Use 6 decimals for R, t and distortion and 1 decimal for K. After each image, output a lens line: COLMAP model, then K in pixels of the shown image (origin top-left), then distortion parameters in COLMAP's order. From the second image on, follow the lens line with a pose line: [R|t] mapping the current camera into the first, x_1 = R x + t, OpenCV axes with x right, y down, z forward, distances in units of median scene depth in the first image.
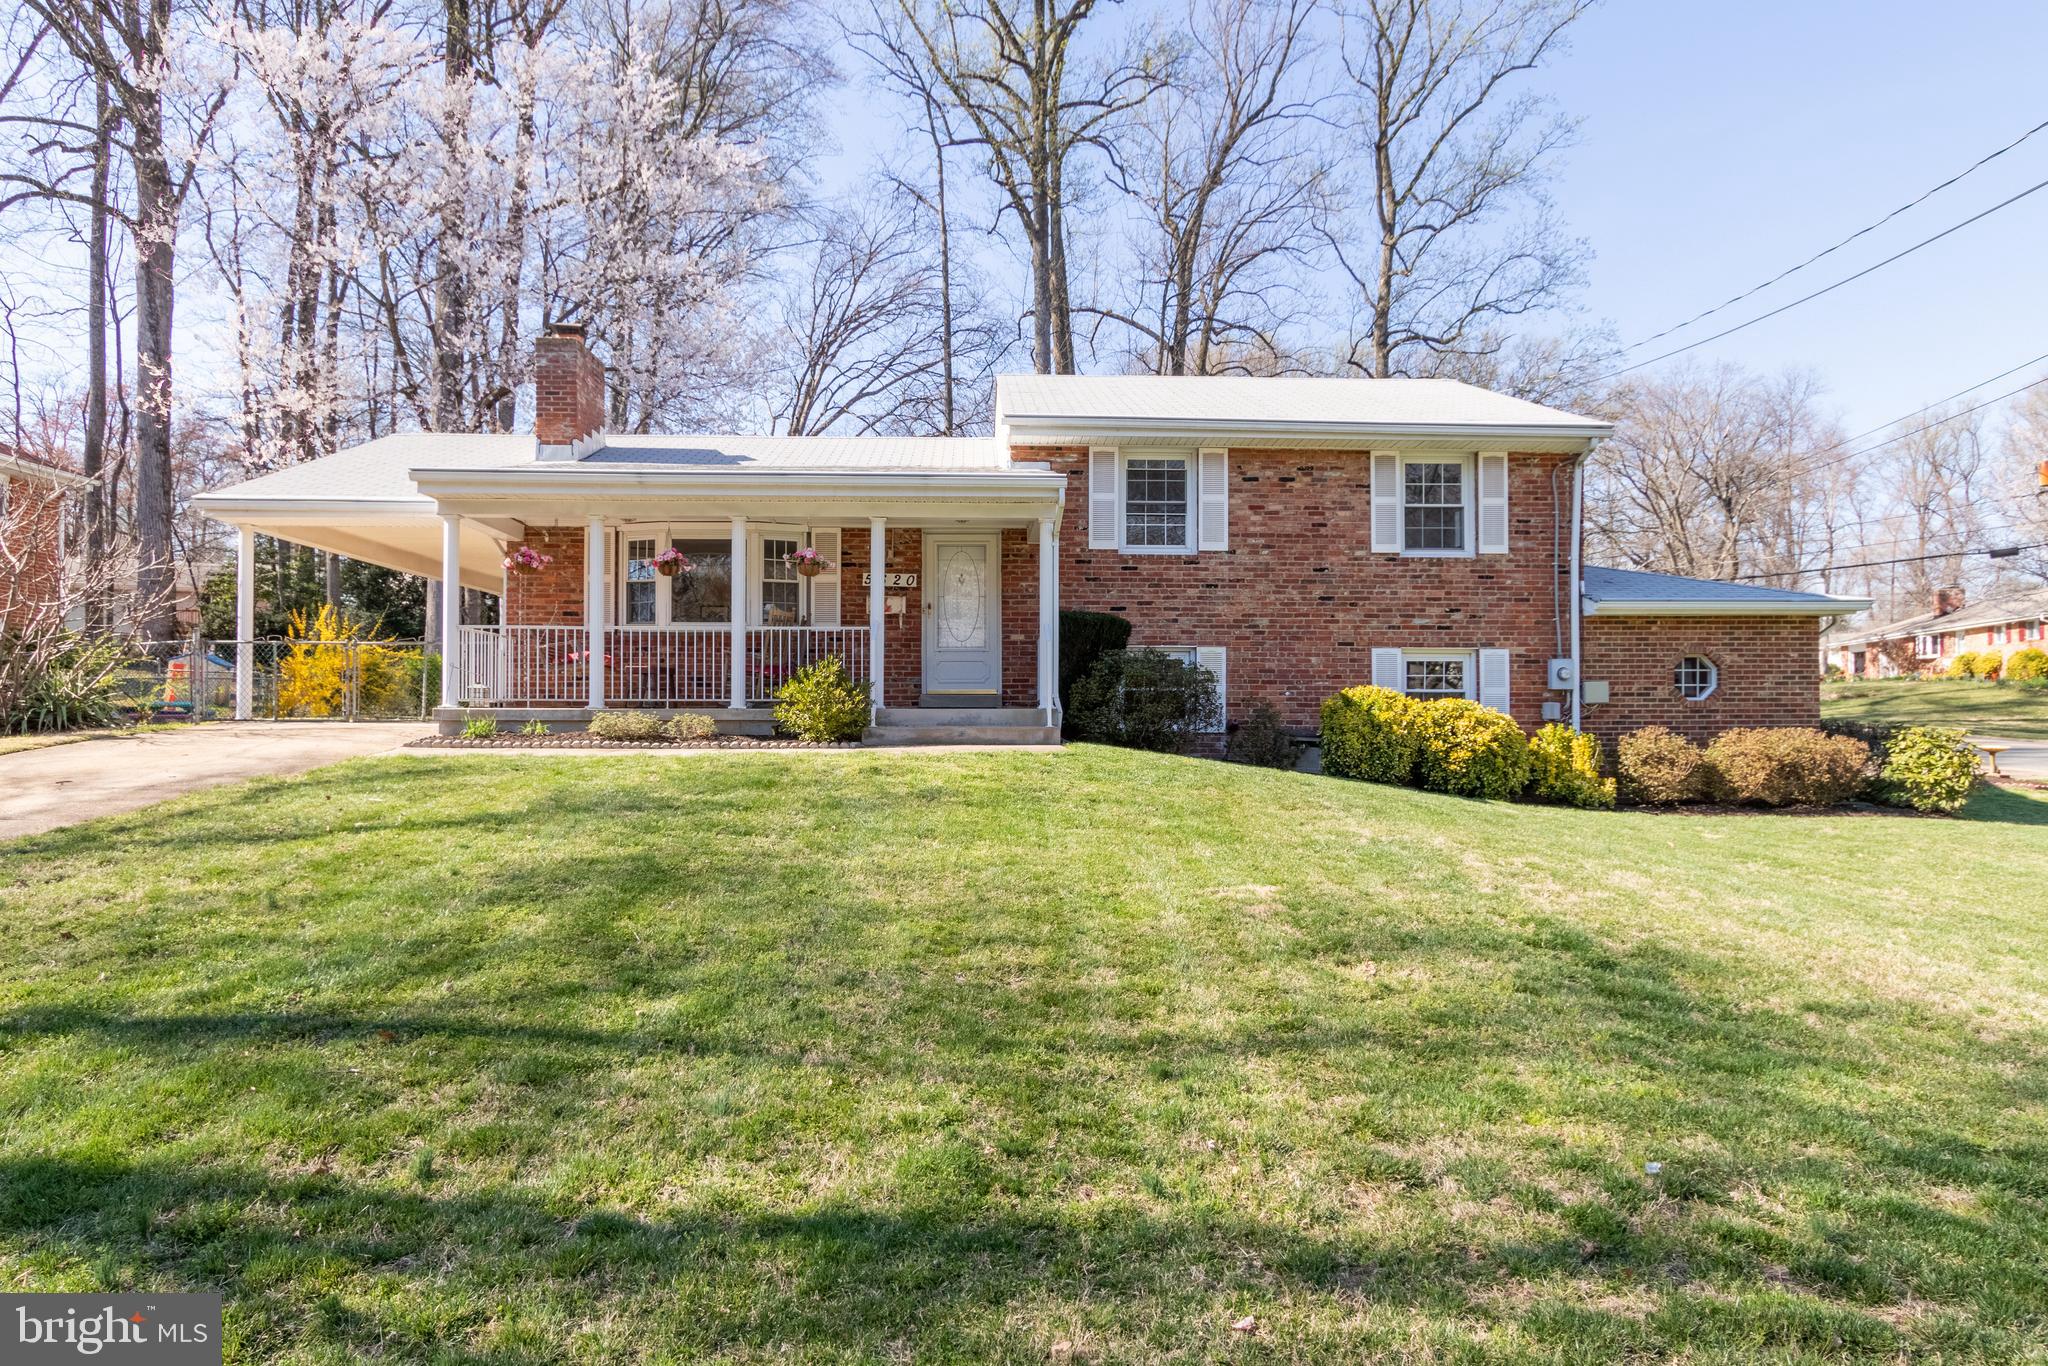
lens RADIAL K [[1163.6, 0, 1025.3], [0, 1163.6, 692.0], [0, 0, 1]] dist [0.000448, 0.000367]
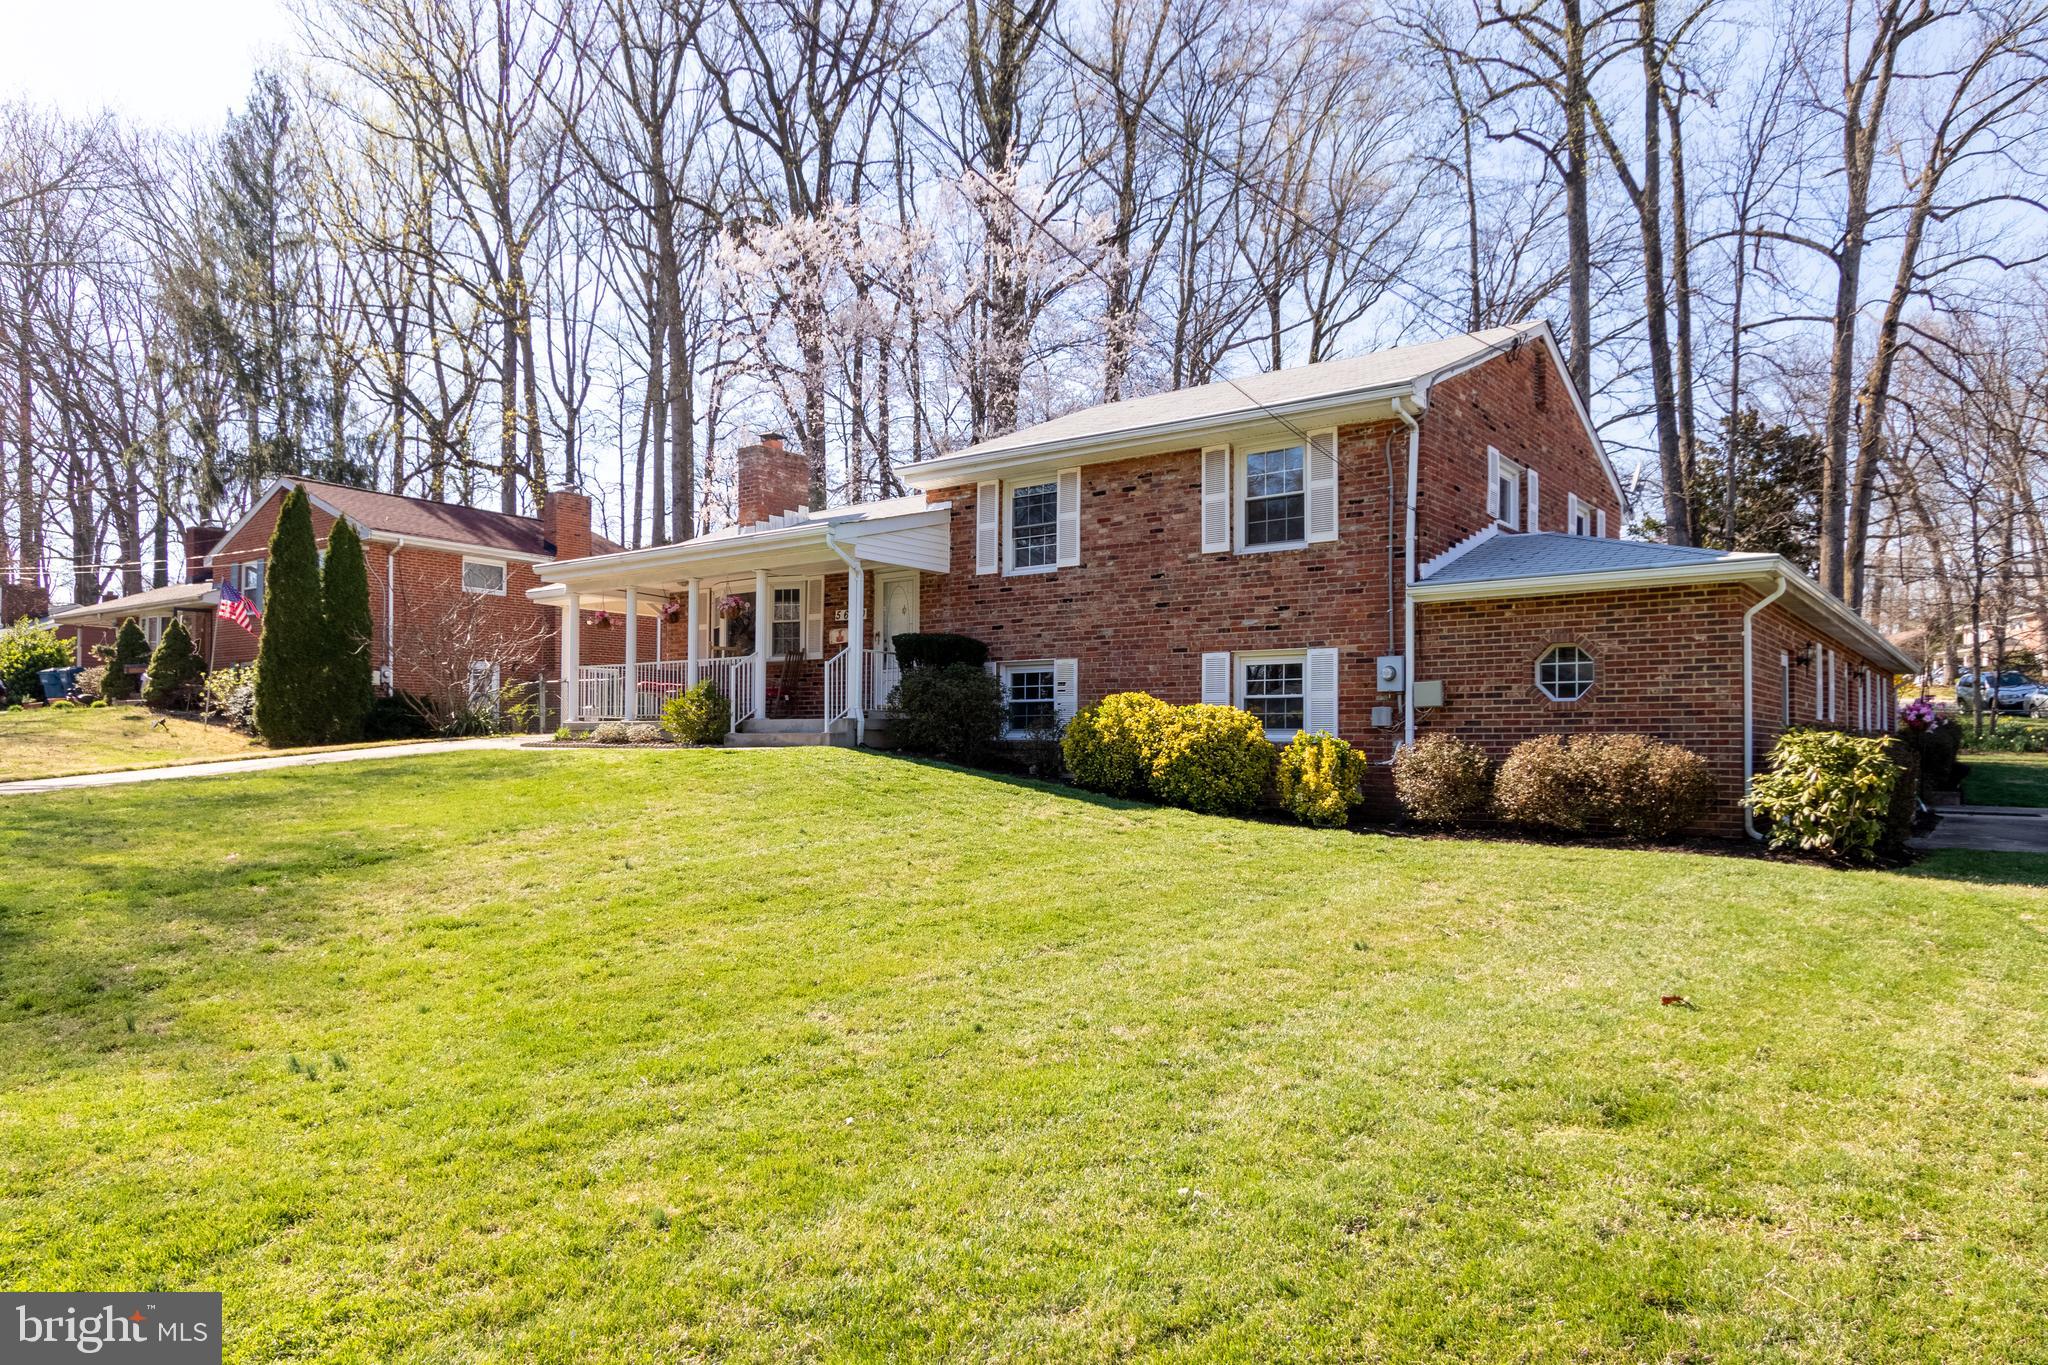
lens RADIAL K [[1227.3, 0, 1065.6], [0, 1227.3, 722.6], [0, 0, 1]] dist [-0.002279, 0.000446]
pose [[0.786941, -0.008684, -0.616967, 0.834894], [0.012170, 0.999925, 0.001448, 0.016826], [0.616908, -0.008648, 0.786987, 0.130333]]
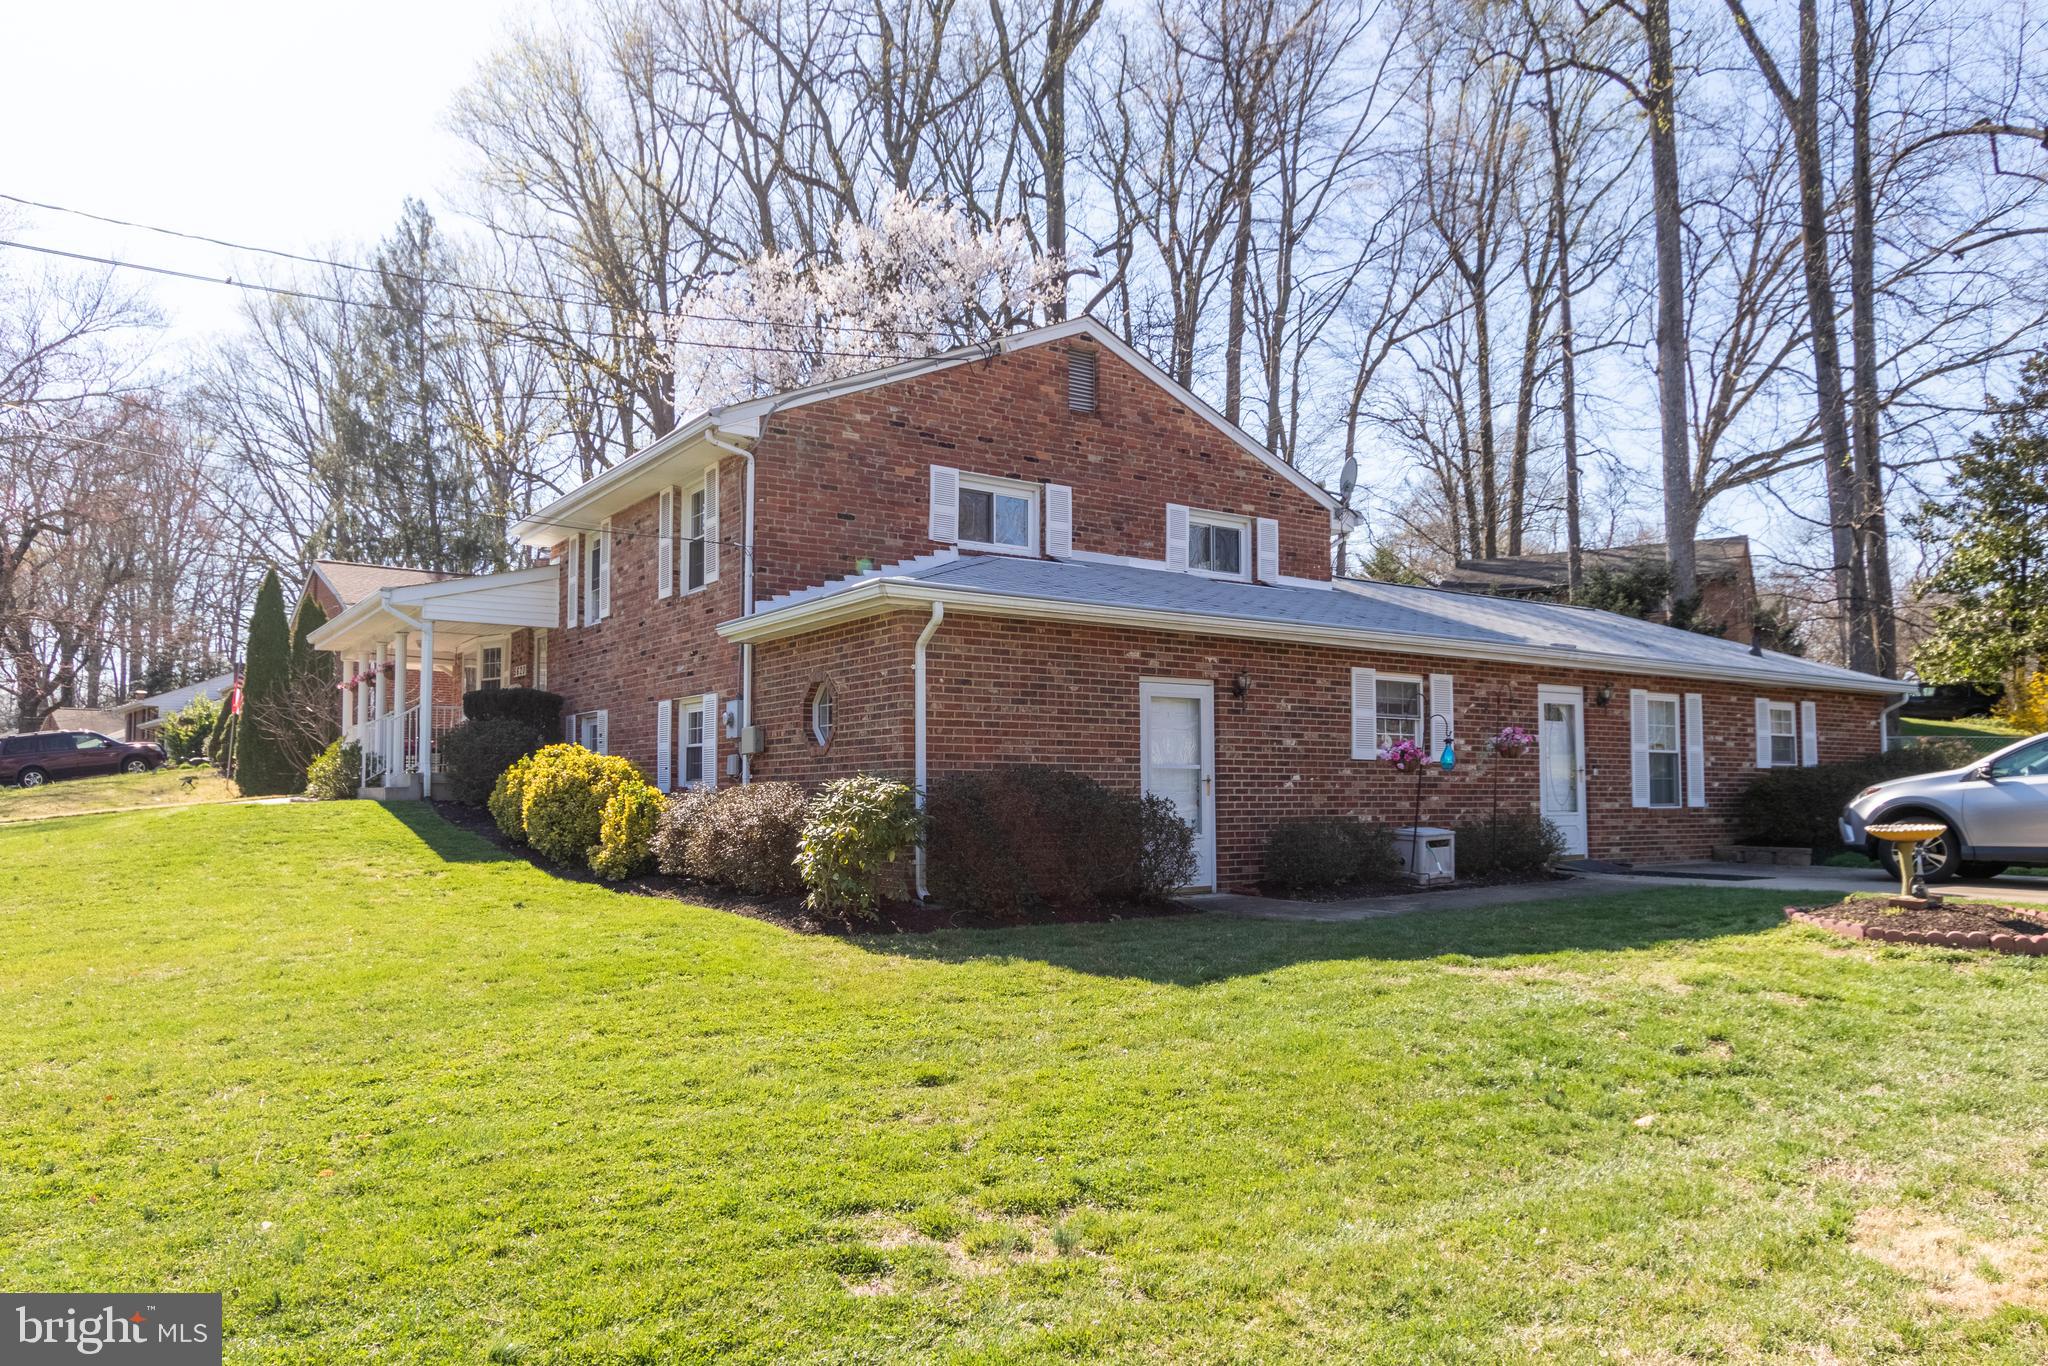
lens RADIAL K [[1369.7, 0, 1020.9], [0, 1369.7, 692.3], [0, 0, 1]] dist [-0.009300, -0.002415]
pose [[0.550262, -0.066247, -0.832360, 1.369791], [0.018982, 0.997583, -0.066848, 0.033632], [0.834776, 0.020984, 0.550189, 0.642414]]
